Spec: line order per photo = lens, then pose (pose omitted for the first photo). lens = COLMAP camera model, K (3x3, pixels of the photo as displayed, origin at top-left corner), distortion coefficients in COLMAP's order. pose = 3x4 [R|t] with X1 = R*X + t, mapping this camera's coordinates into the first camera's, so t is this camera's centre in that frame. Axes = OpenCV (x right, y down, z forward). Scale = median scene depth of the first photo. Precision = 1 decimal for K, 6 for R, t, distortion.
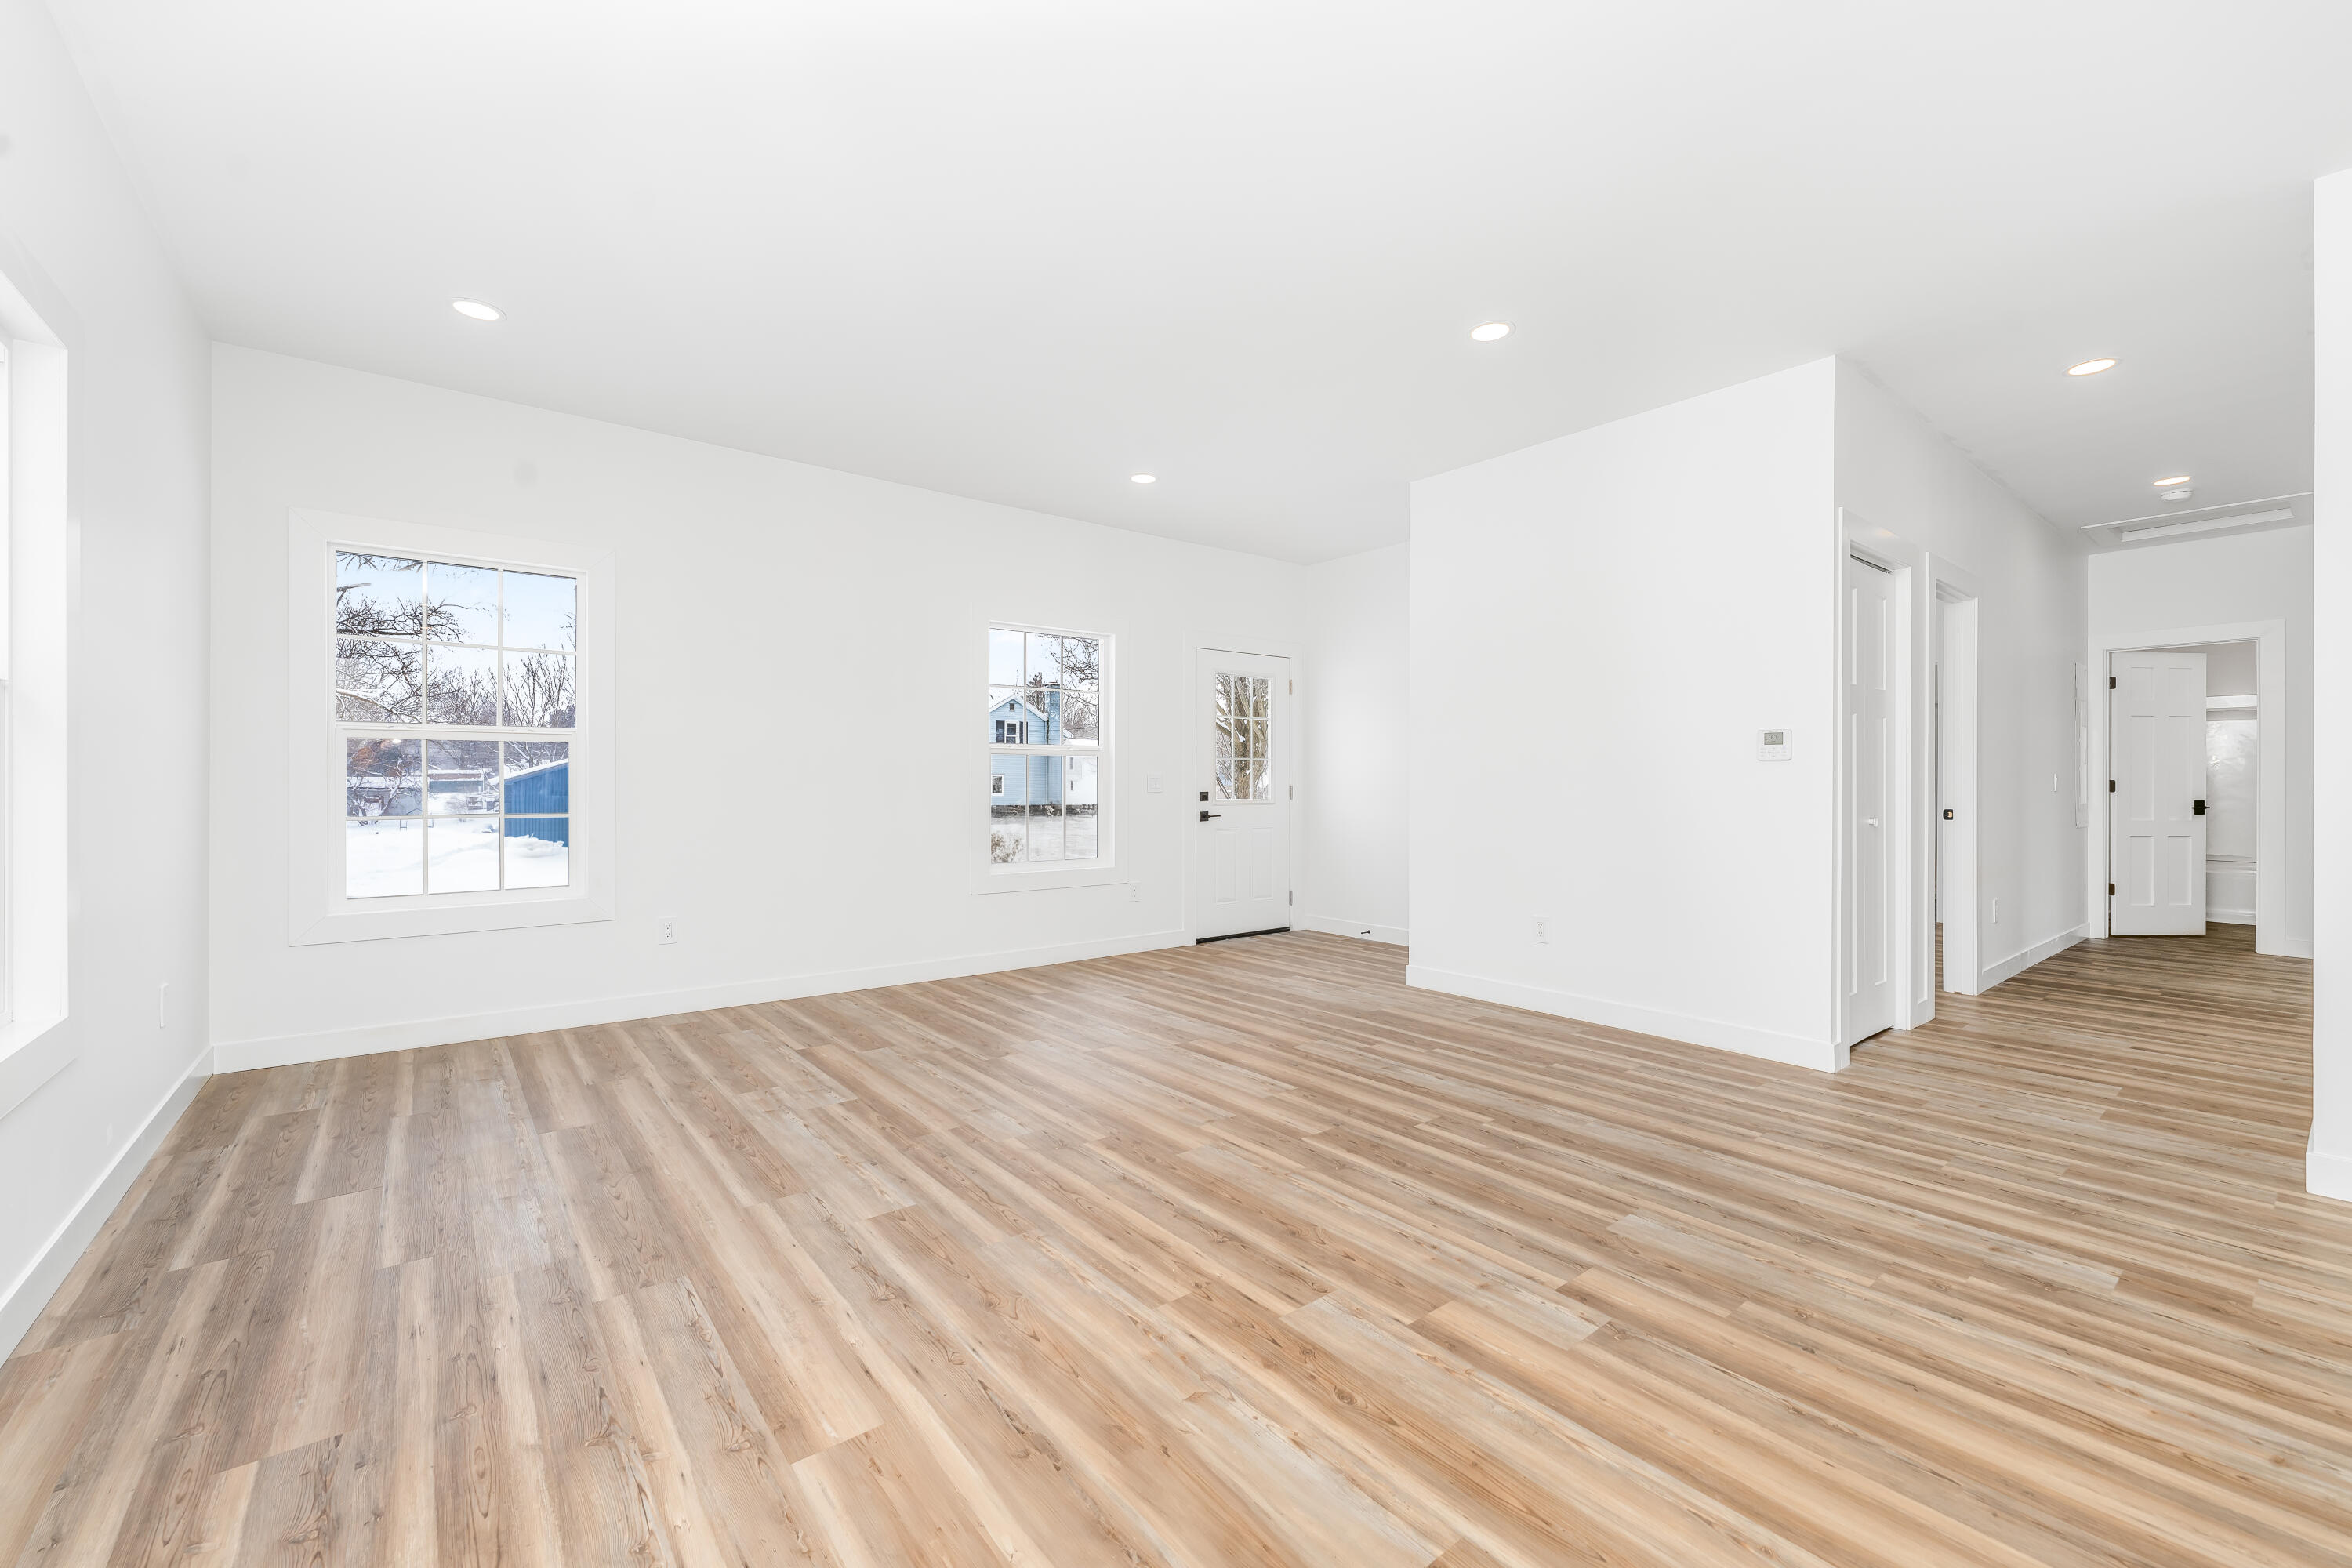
lens RADIAL K [[975.8, 0, 1176.0], [0, 975.8, 784.0], [0, 0, 1]] dist [-0.000836, 0.000015]
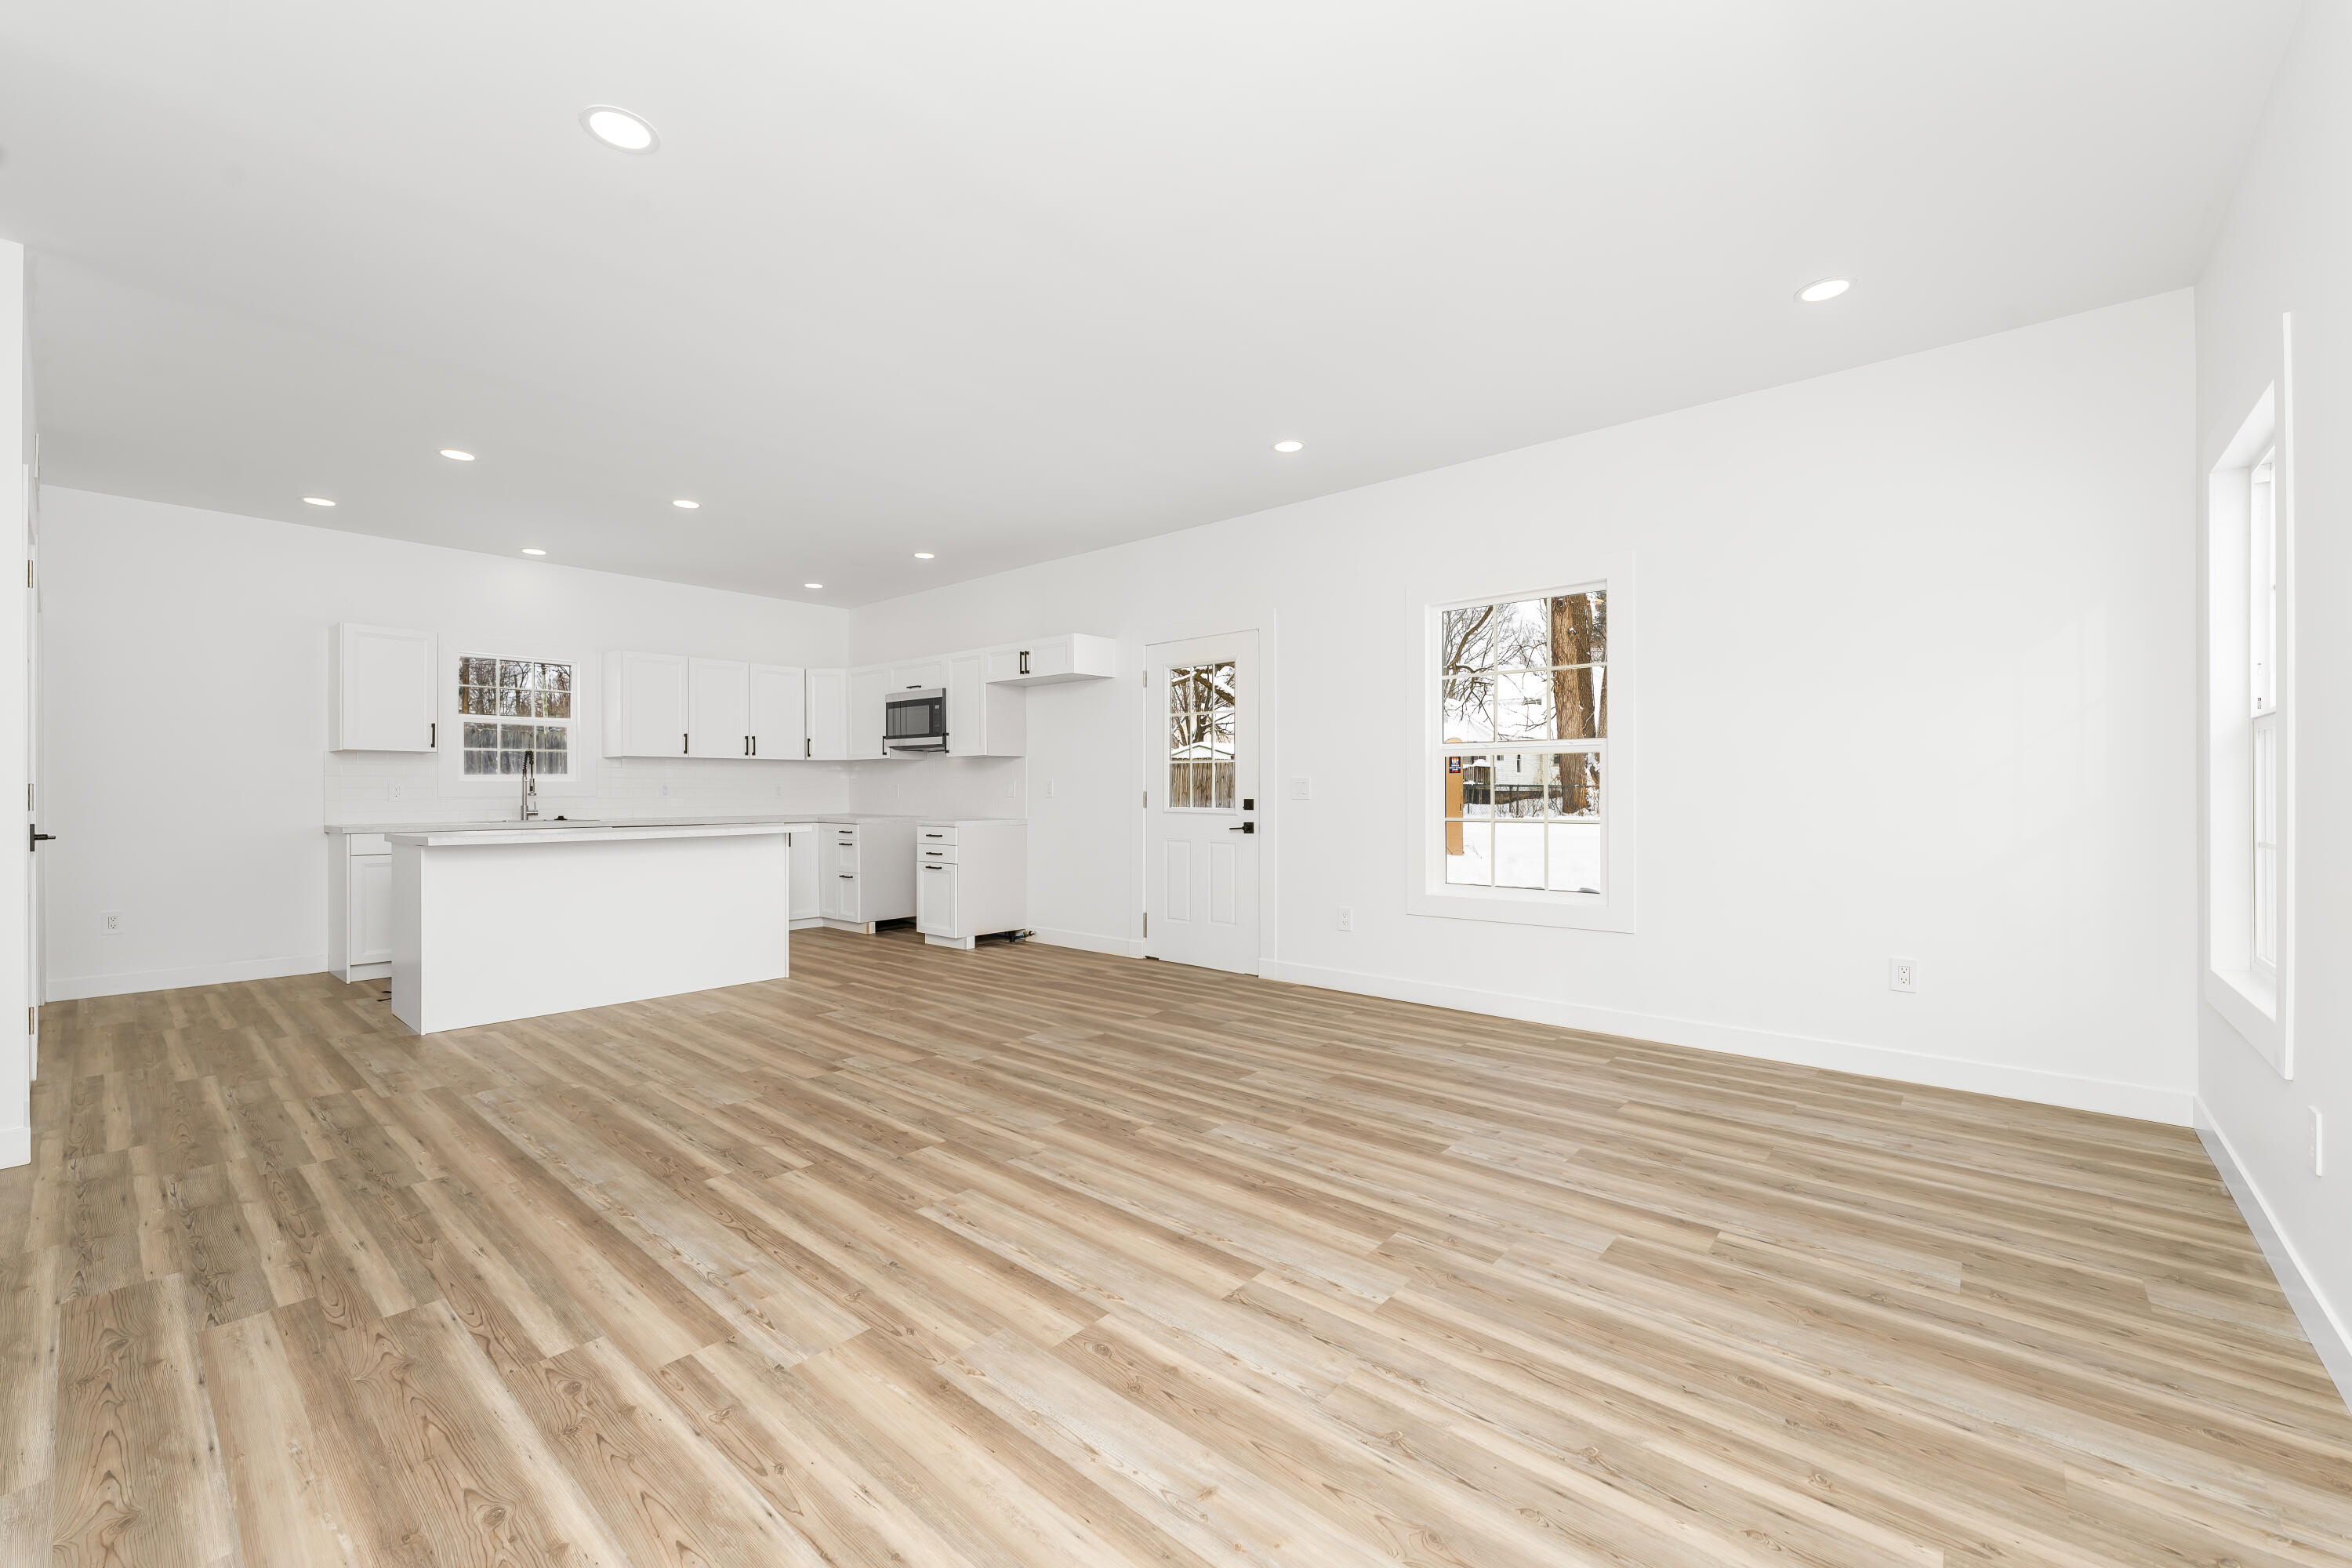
lens RADIAL K [[975.8, 0, 1176.0], [0, 975.8, 784.0], [0, 0, 1]] dist [-0.000836, 0.000015]
pose [[-0.983824, -0.001628, -0.179129, 0.073889], [-0.000775, 0.999988, -0.004832, -0.005213], [0.179135, -0.004615, -0.983814, 2.015281]]
